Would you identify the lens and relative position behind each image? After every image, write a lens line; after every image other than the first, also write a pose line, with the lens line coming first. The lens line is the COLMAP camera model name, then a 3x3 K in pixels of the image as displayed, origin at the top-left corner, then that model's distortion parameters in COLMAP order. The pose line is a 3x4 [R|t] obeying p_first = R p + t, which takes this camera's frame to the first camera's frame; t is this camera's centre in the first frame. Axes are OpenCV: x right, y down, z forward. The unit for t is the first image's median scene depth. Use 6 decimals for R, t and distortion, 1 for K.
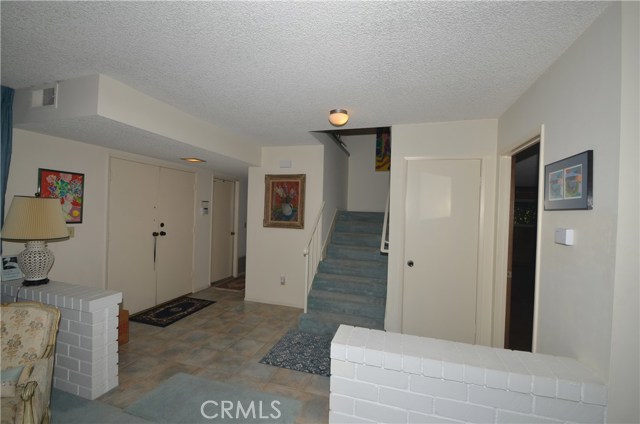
lens RADIAL K [[285.2, 0, 321.6], [0, 285.2, 212.1], [0, 0, 1]] dist [-0.013003, -0.002550]
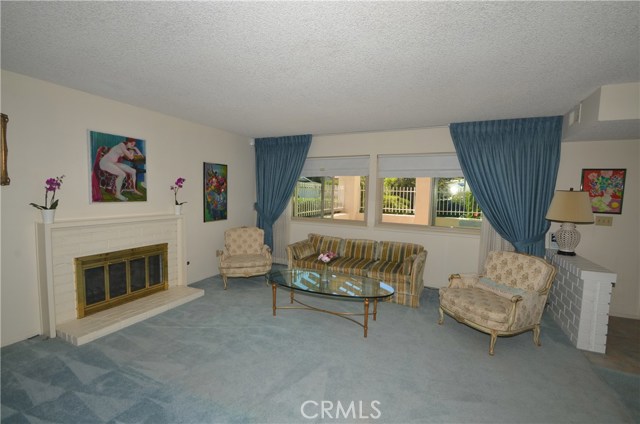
lens RADIAL K [[285.2, 0, 316.9], [0, 285.2, 213.6], [0, 0, 1]] dist [-0.013003, -0.002550]
pose [[-0.153985, 0.042451, -0.987161, 0.447378], [-0.037197, 0.998119, 0.048724, 0.030613], [0.987373, 0.044222, -0.152116, -0.002370]]
